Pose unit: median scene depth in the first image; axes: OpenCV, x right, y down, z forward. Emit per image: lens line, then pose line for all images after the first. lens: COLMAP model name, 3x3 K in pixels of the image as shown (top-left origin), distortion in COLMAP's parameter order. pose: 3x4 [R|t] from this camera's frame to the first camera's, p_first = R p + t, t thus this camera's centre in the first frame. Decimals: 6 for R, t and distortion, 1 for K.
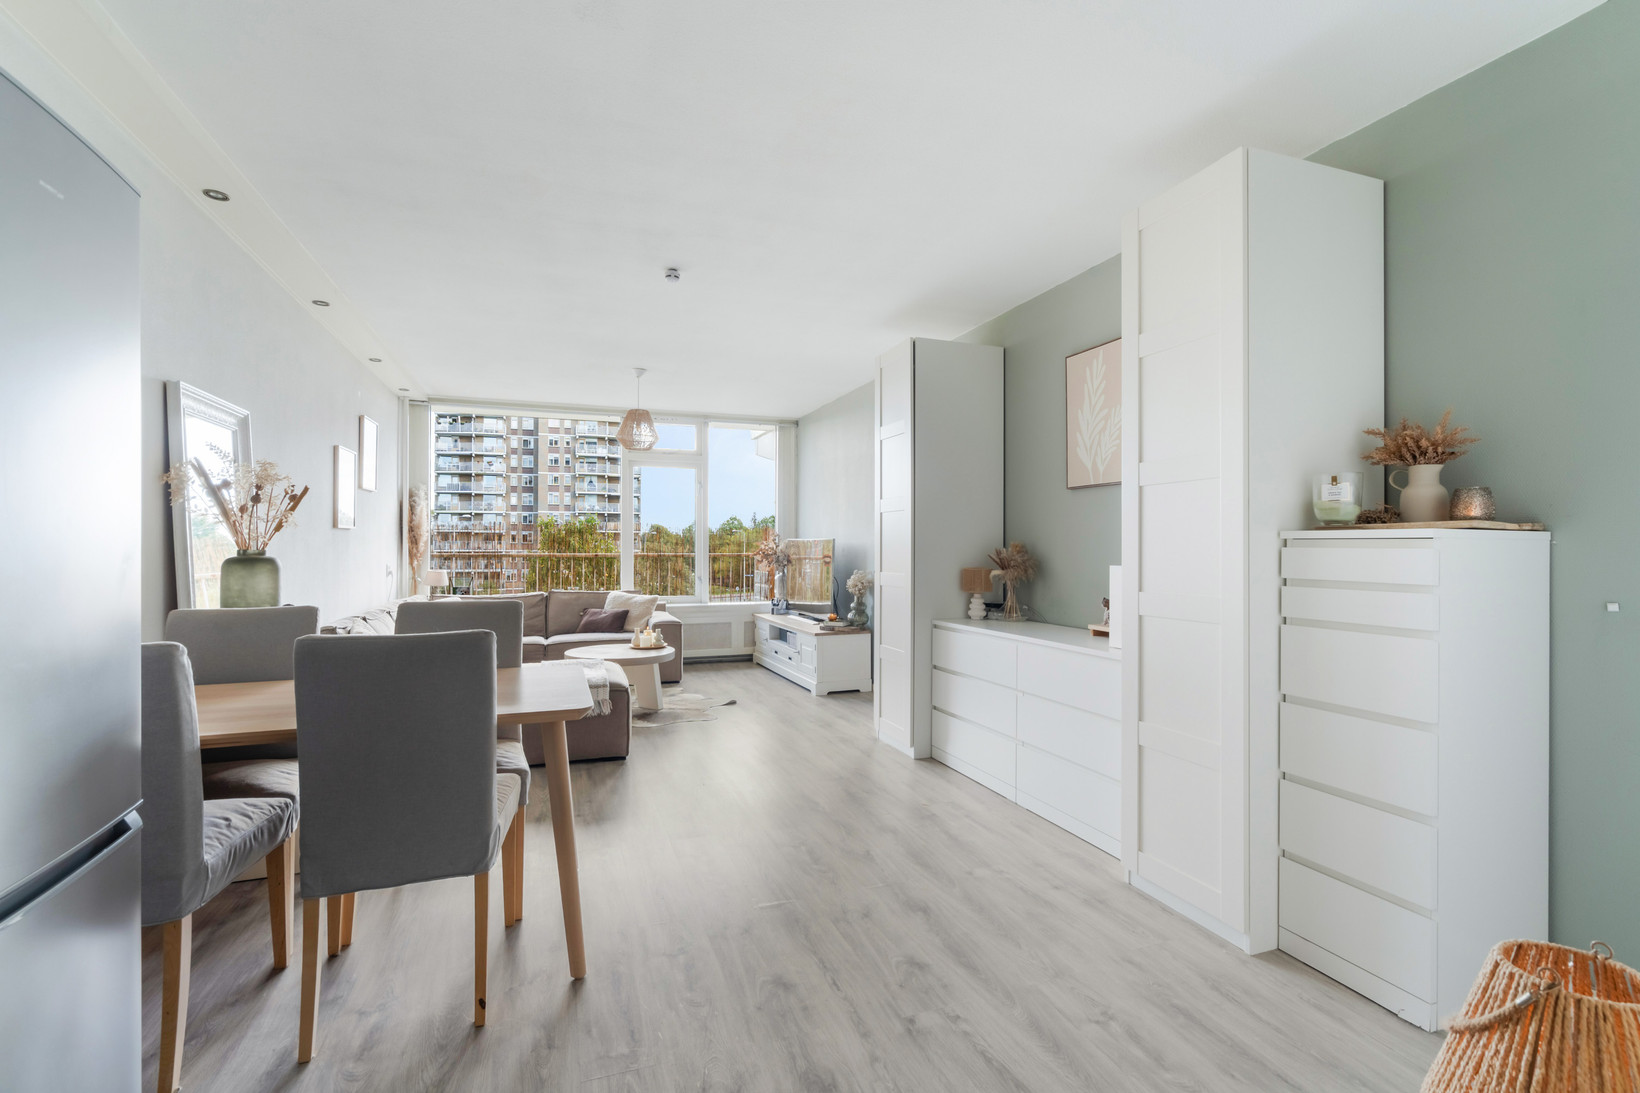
lens RADIAL K [[739.9, 0, 820.1], [0, 739.9, 548.1], [0, 0, 1]] dist [-0.010613, 0.000557]
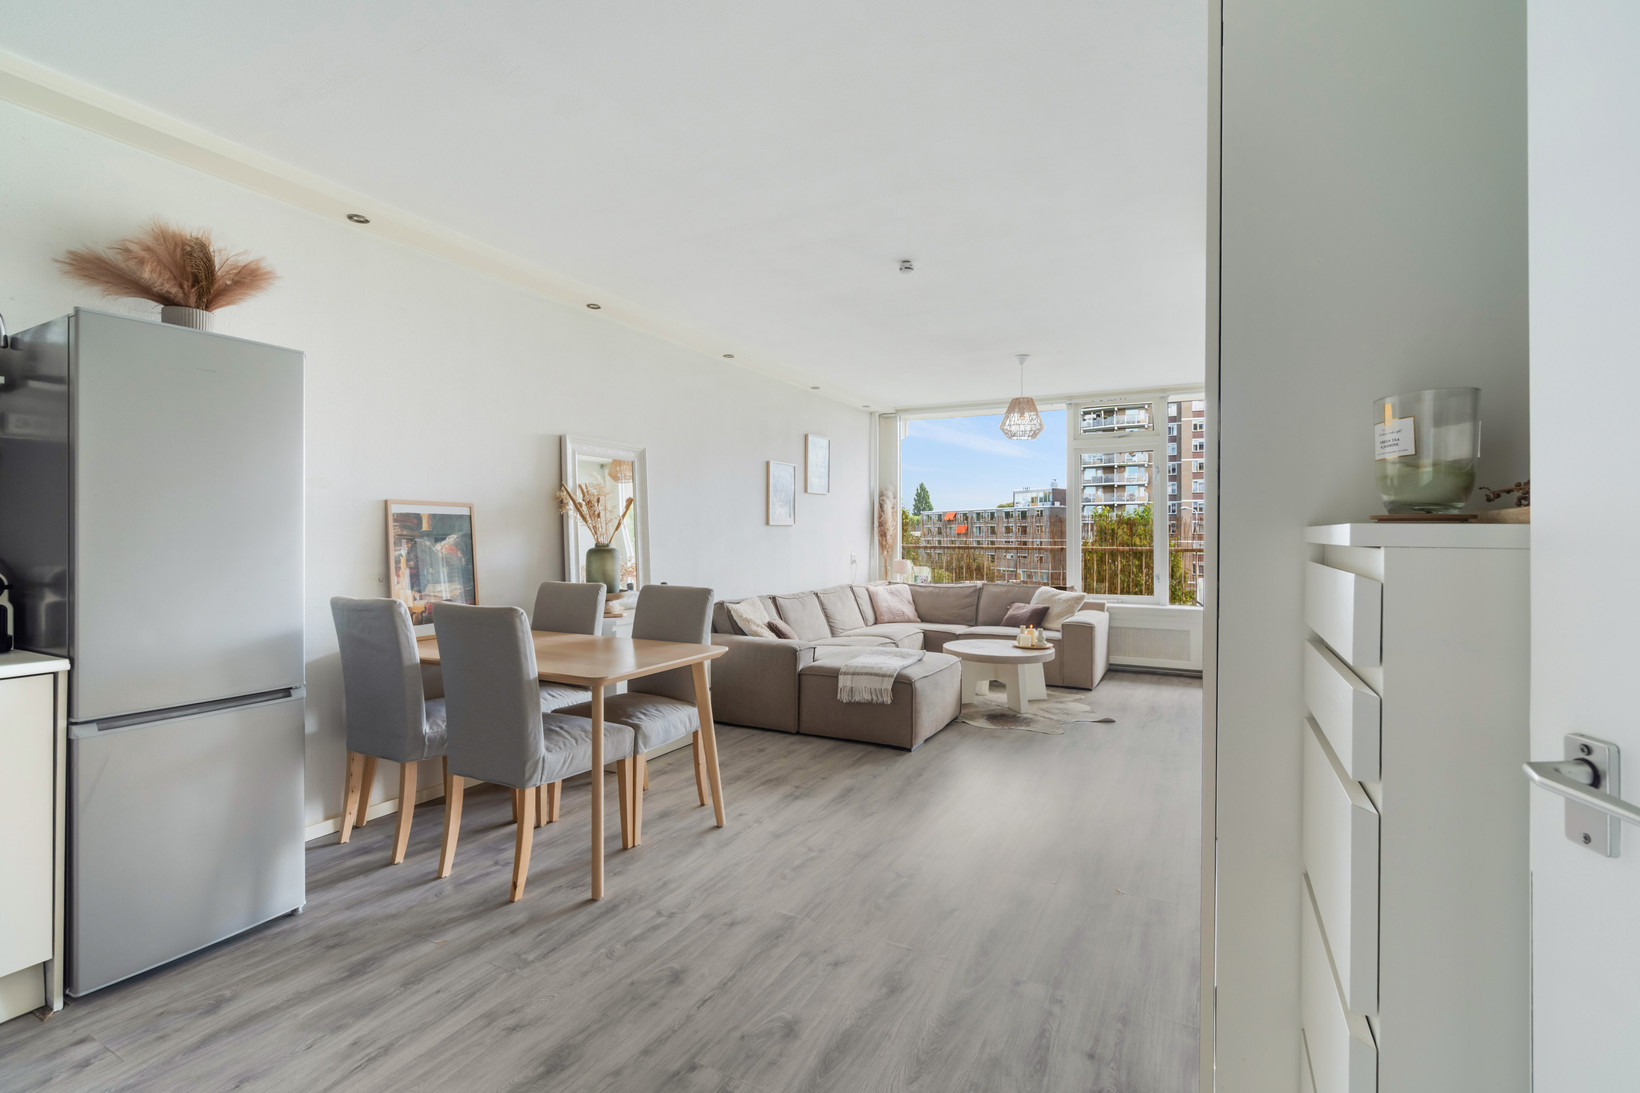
lens RADIAL K [[739.9, 0, 815.2], [0, 739.9, 534.8], [0, 0, 1]] dist [-0.010613, 0.000557]
pose [[0.665881, -0.000079, -0.746058, 0.249325], [-0.003586, 0.999988, -0.003307, -0.004780], [0.746049, 0.004878, 0.665873, 0.138263]]
